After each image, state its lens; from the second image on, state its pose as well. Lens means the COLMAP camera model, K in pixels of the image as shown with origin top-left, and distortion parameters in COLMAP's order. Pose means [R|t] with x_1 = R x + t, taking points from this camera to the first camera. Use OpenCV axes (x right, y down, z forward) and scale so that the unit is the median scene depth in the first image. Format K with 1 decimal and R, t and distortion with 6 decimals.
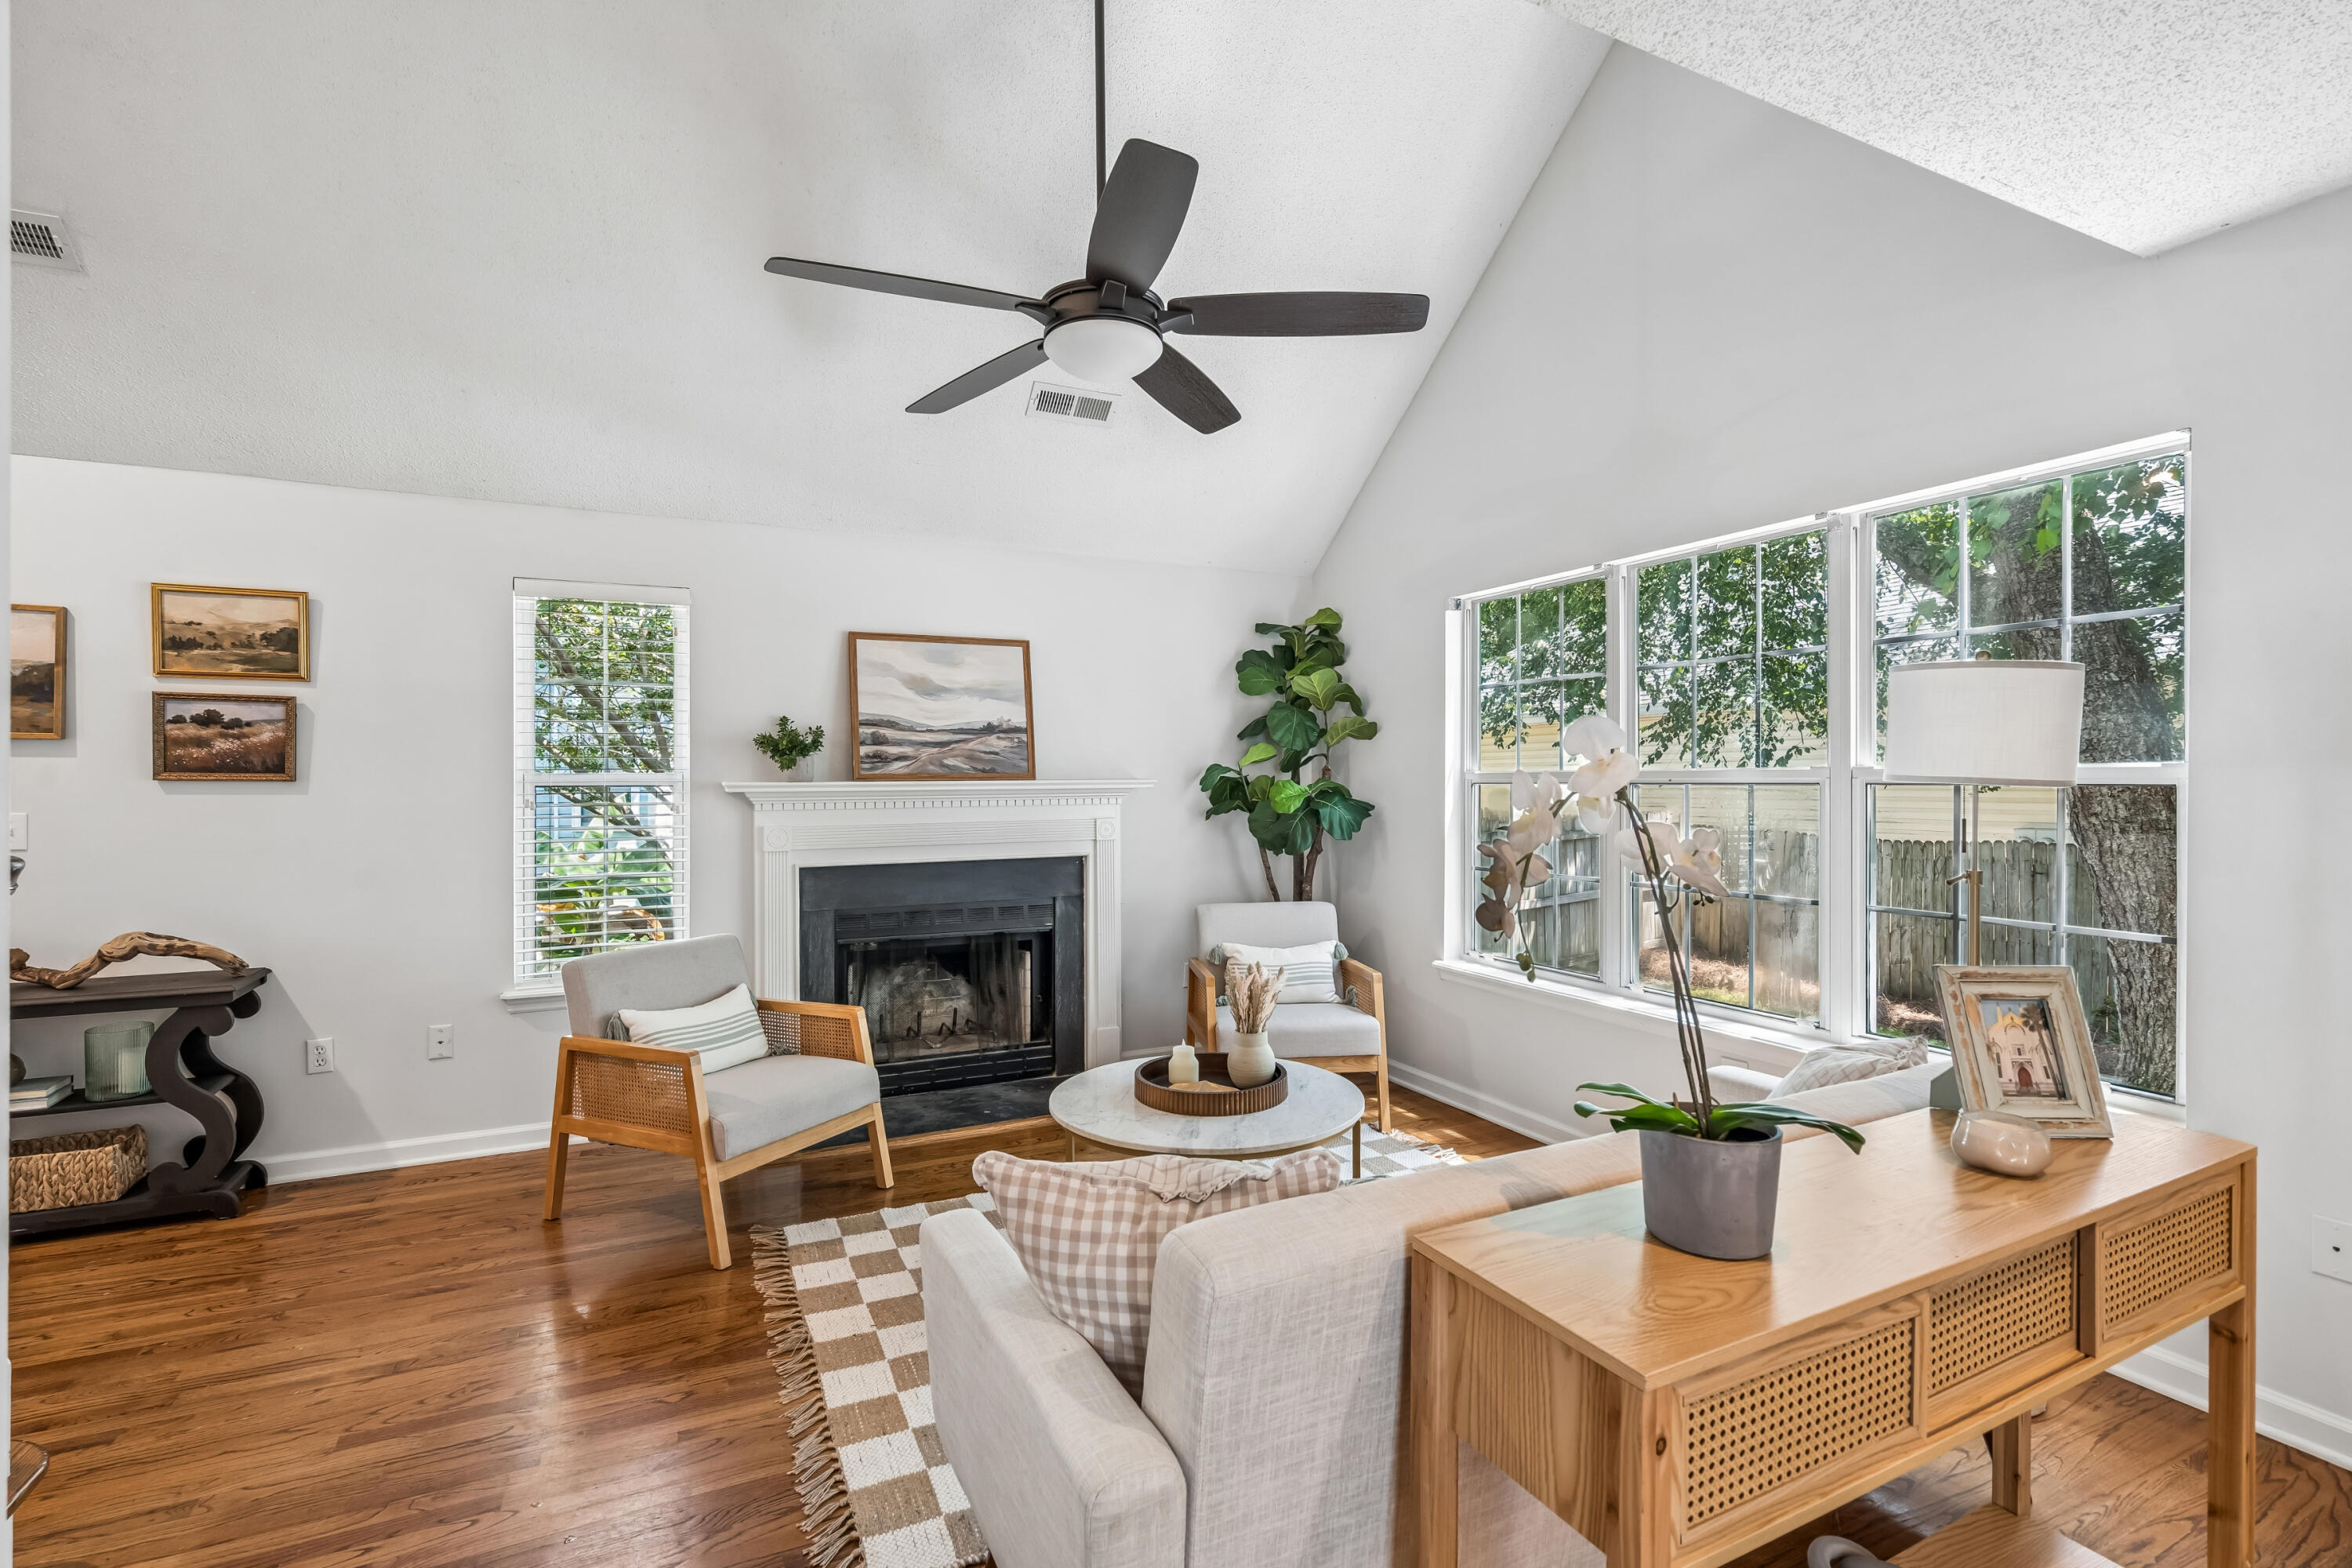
lens RADIAL K [[1089.9, 0, 1174.8], [0, 1089.9, 787.6], [0, 0, 1]] dist [0.001657, 0.000181]
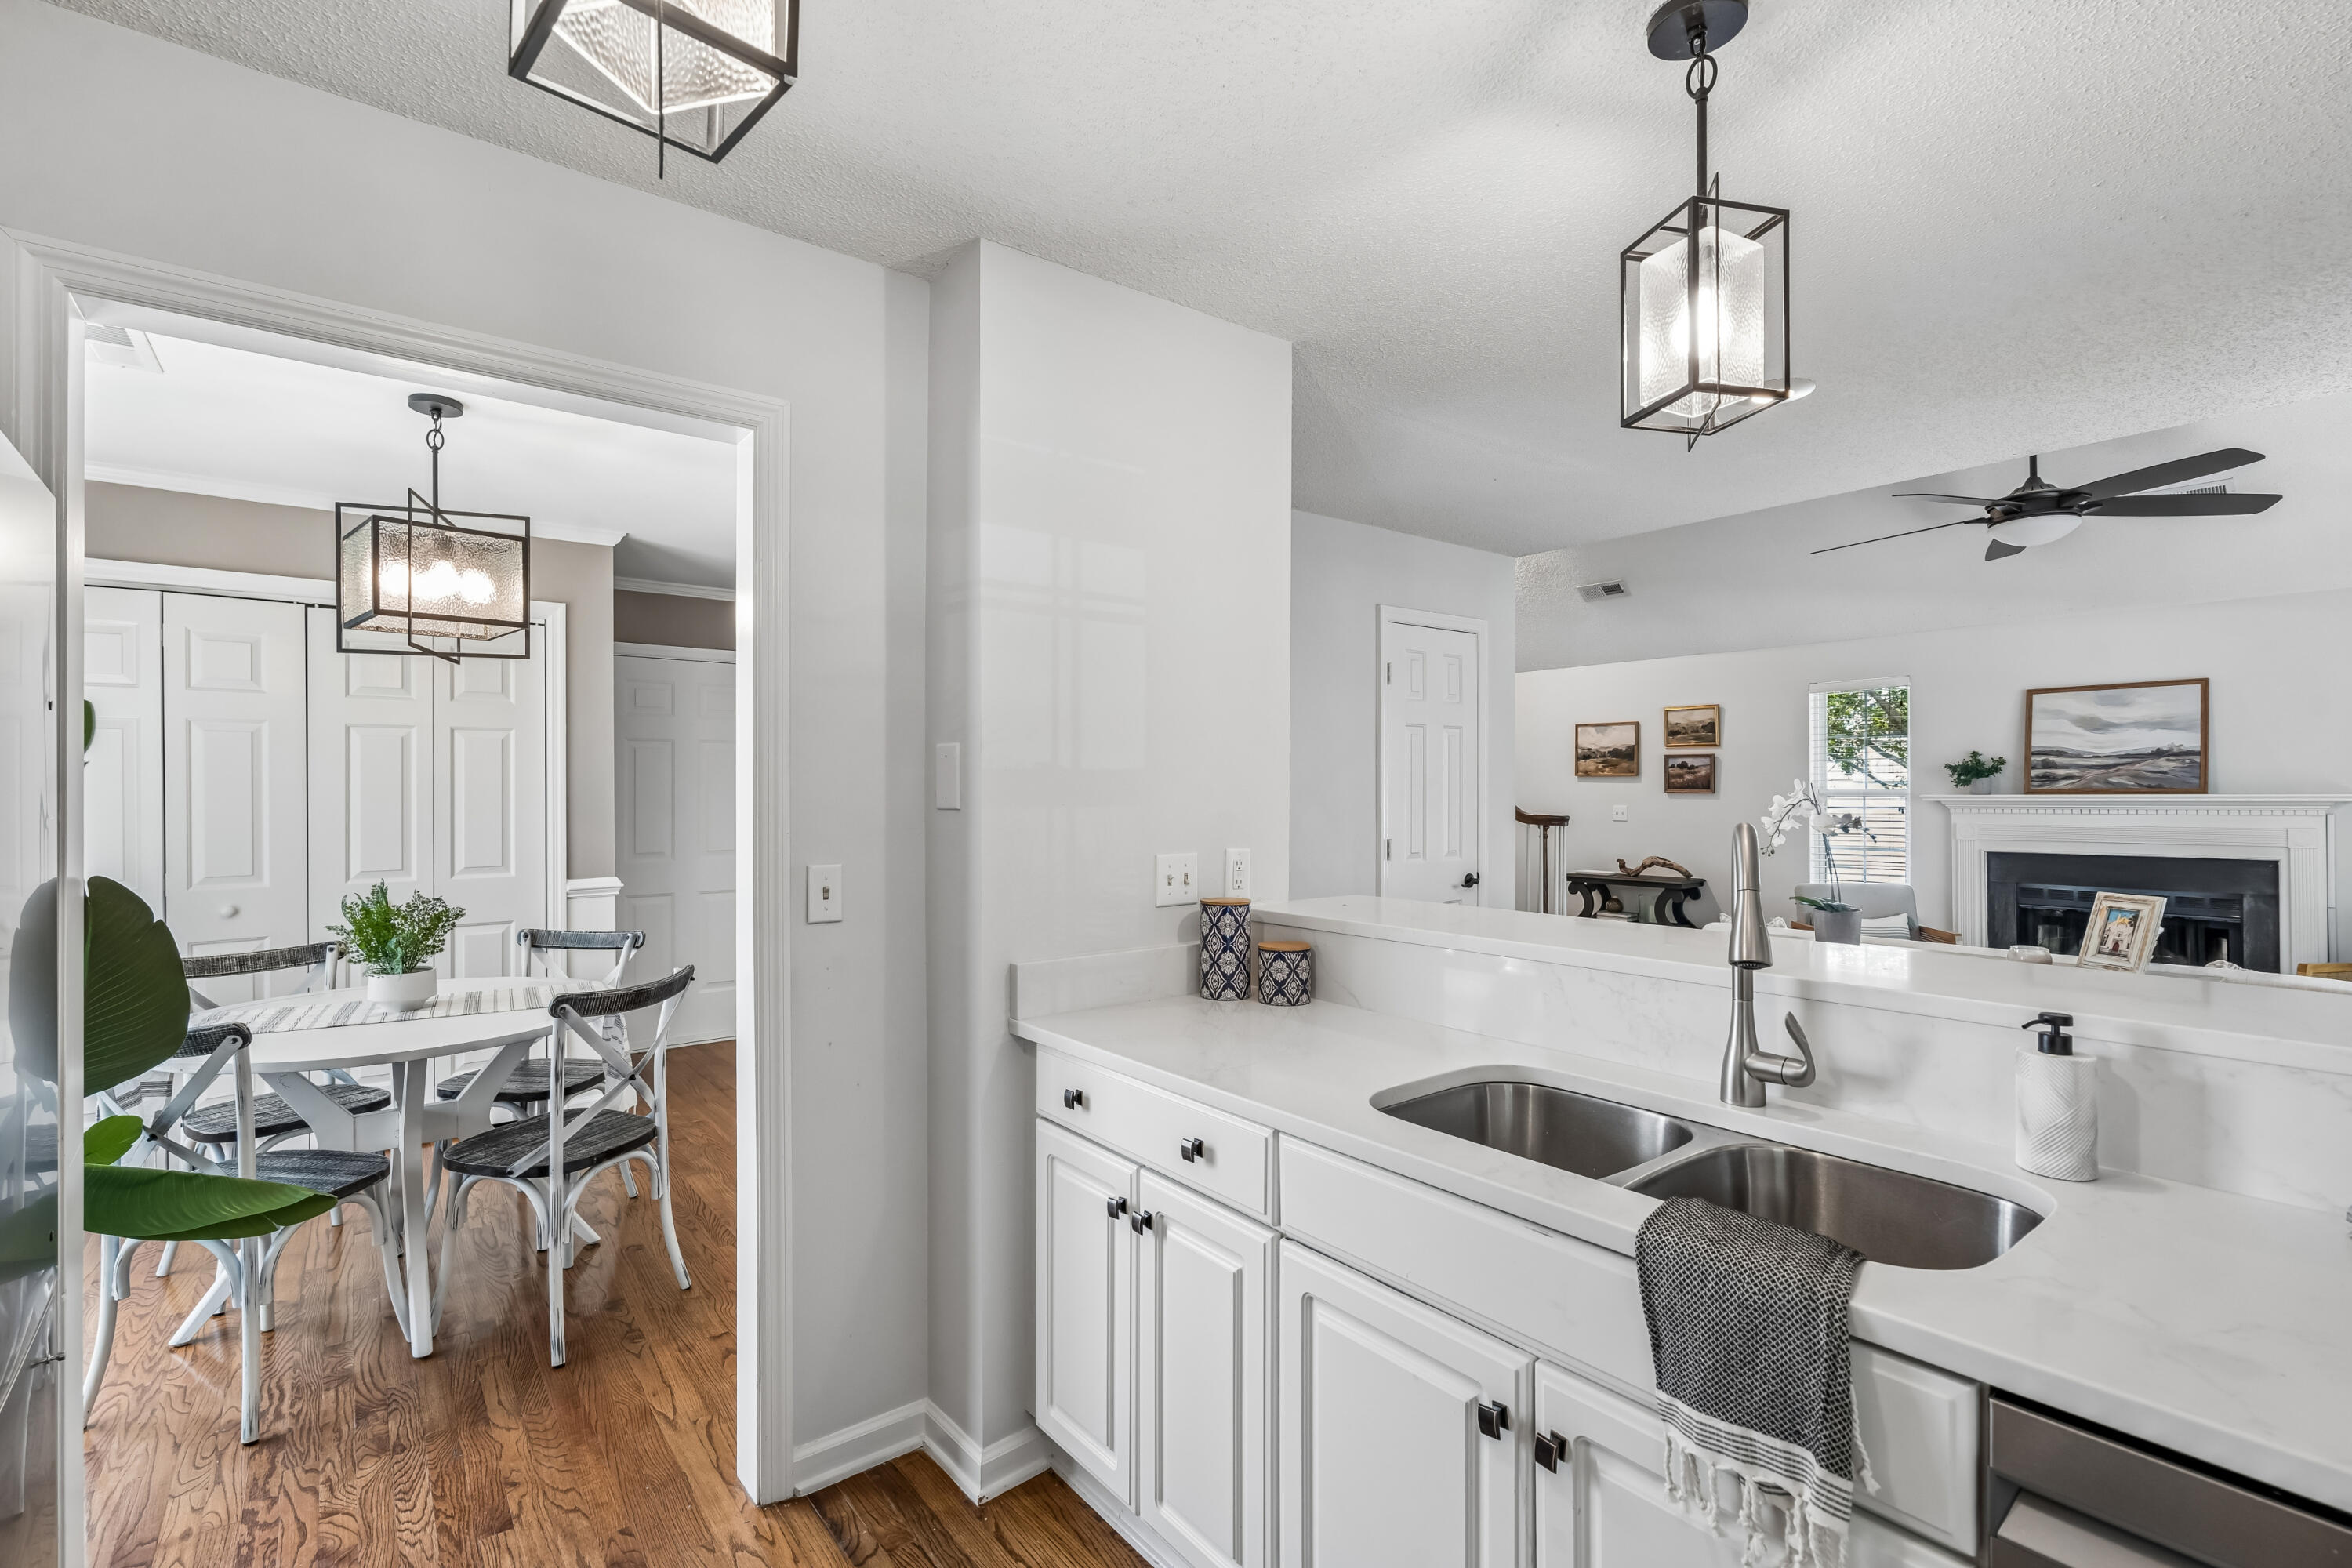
lens RADIAL K [[1062.3, 0, 1173.7], [0, 1062.3, 789.7], [0, 0, 1]] dist [-0.001580, 0.000381]
pose [[0.212916, 0.000842, -0.977070, 0.815665], [-0.004705, 0.999989, -0.000164, -0.006117], [0.977059, 0.004632, 0.212917, -0.388827]]
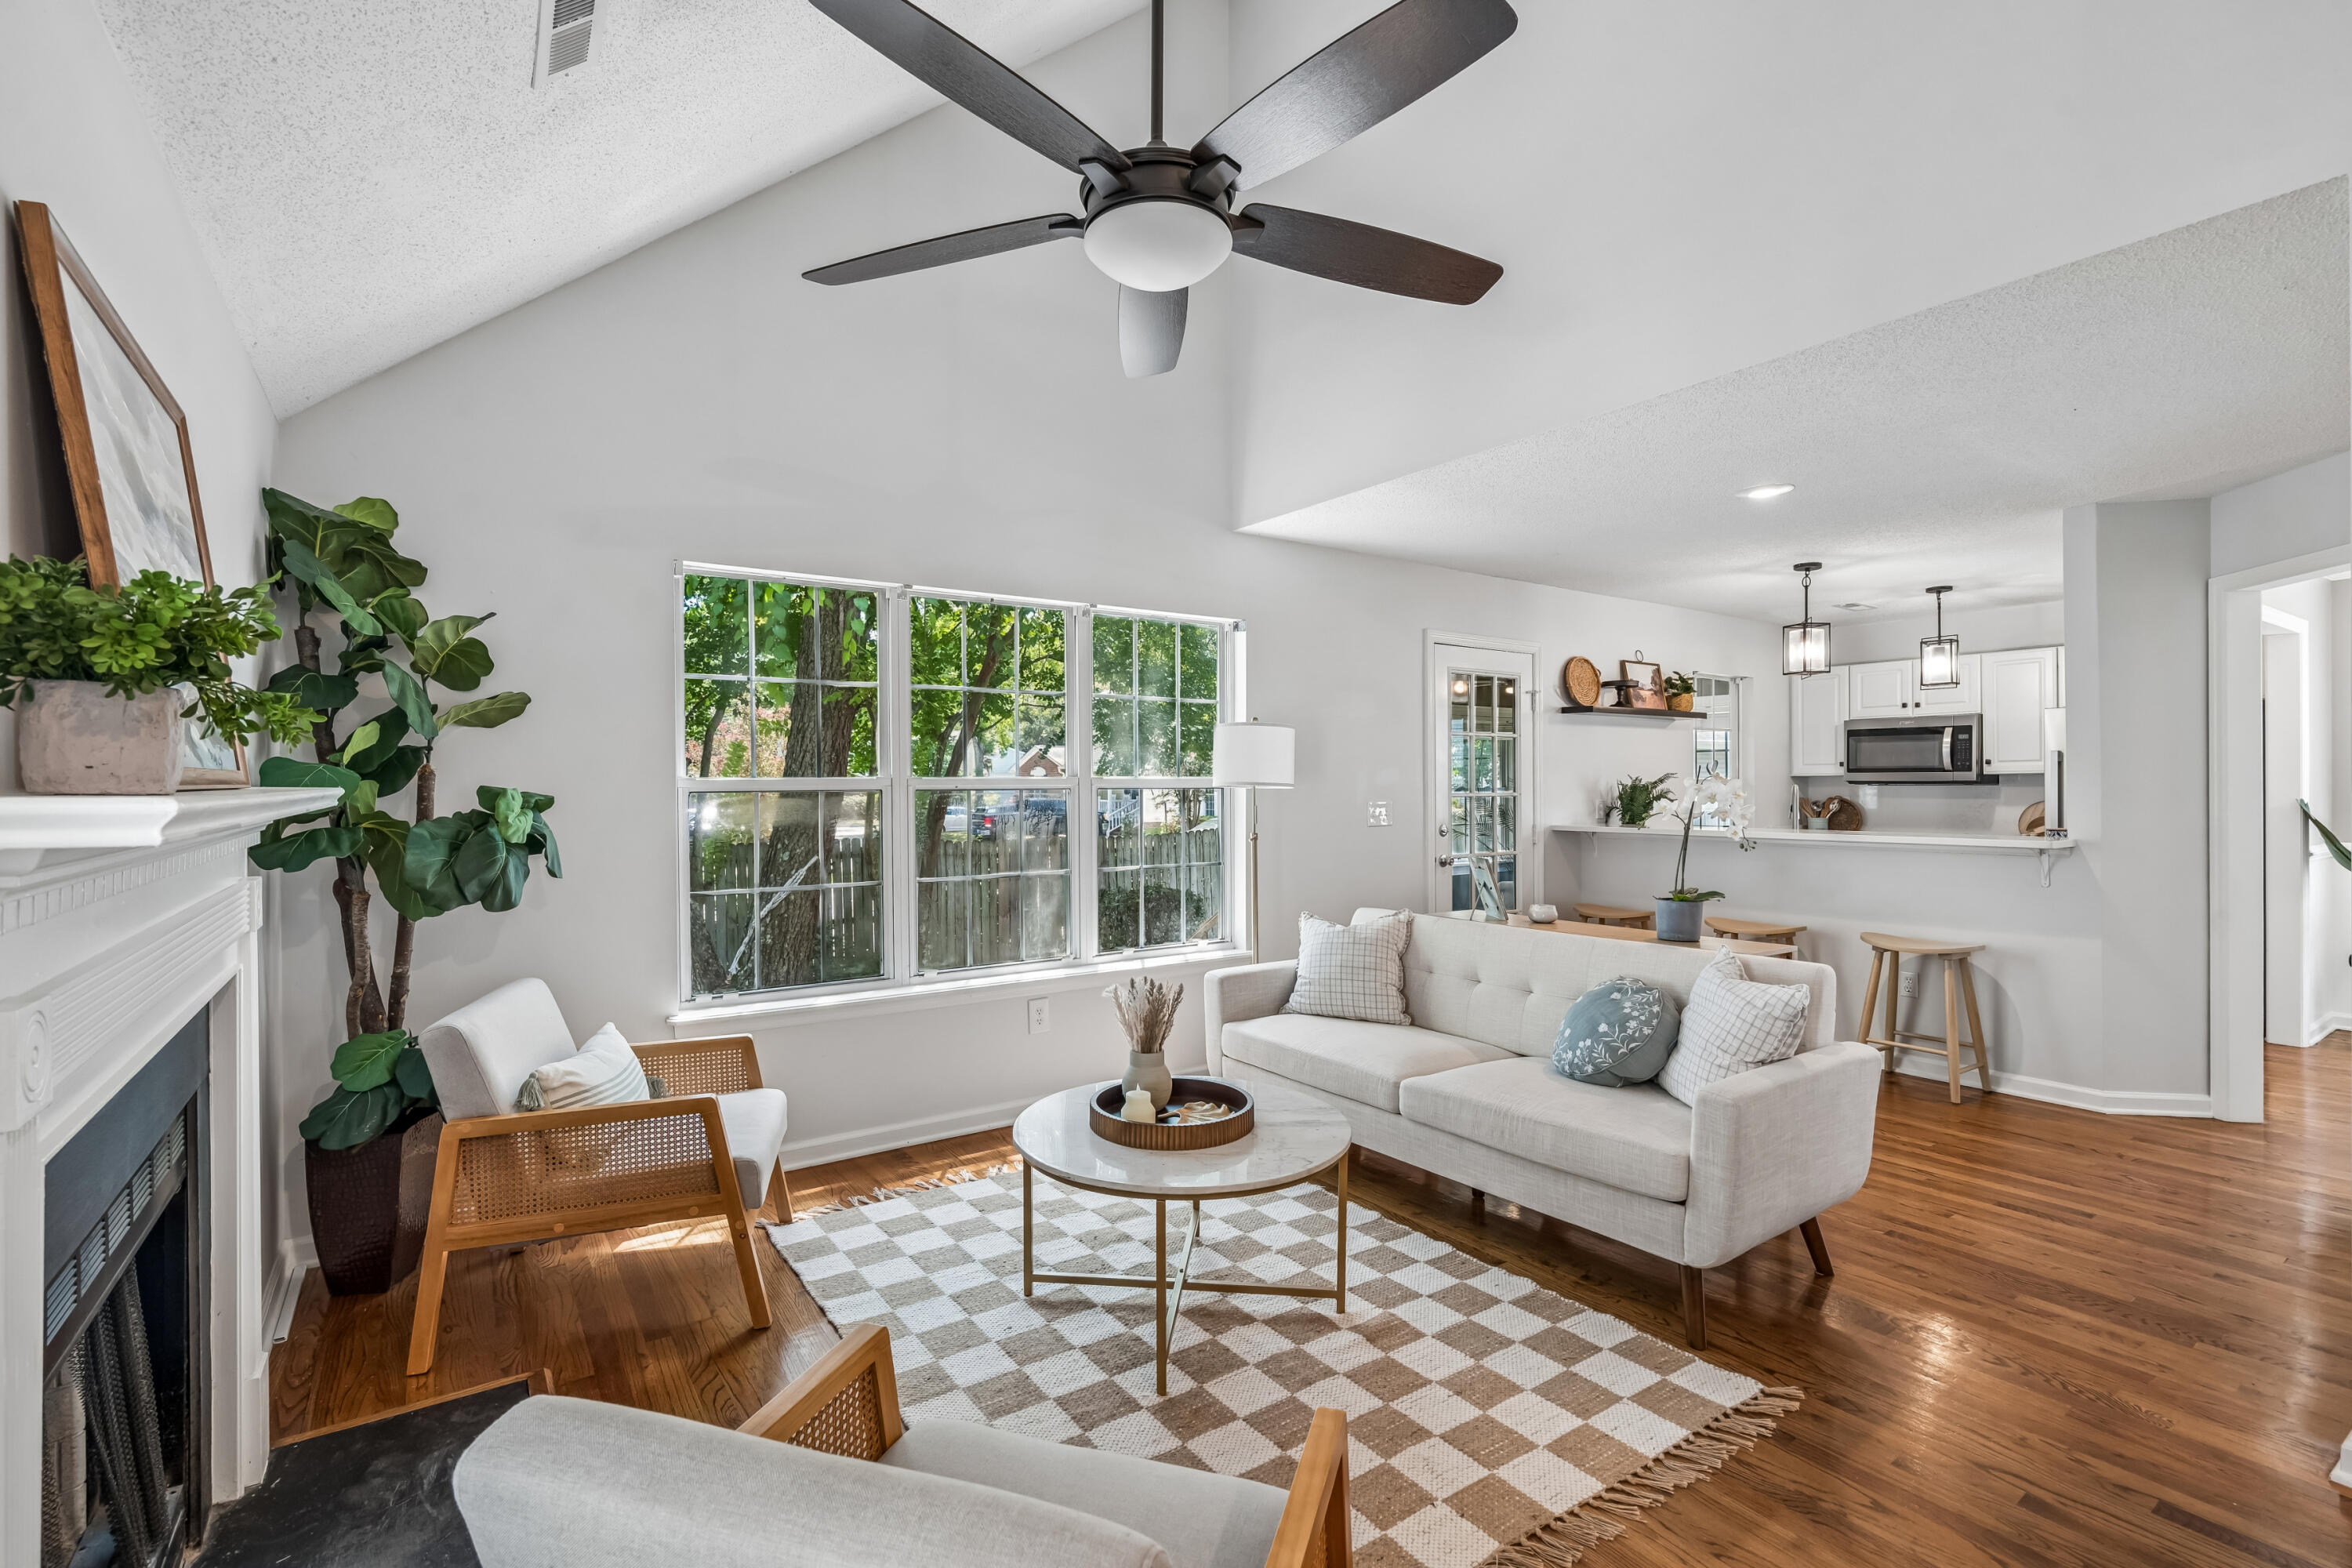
lens RADIAL K [[1062.3, 0, 1173.7], [0, 1062.3, 789.7], [0, 0, 1]] dist [-0.001580, 0.000381]
pose [[-0.161337, -0.002628, 0.986896, -0.580341], [0.008860, 0.999952, 0.004112, -0.002438], [-0.986860, 0.009407, -0.161306, 0.773467]]
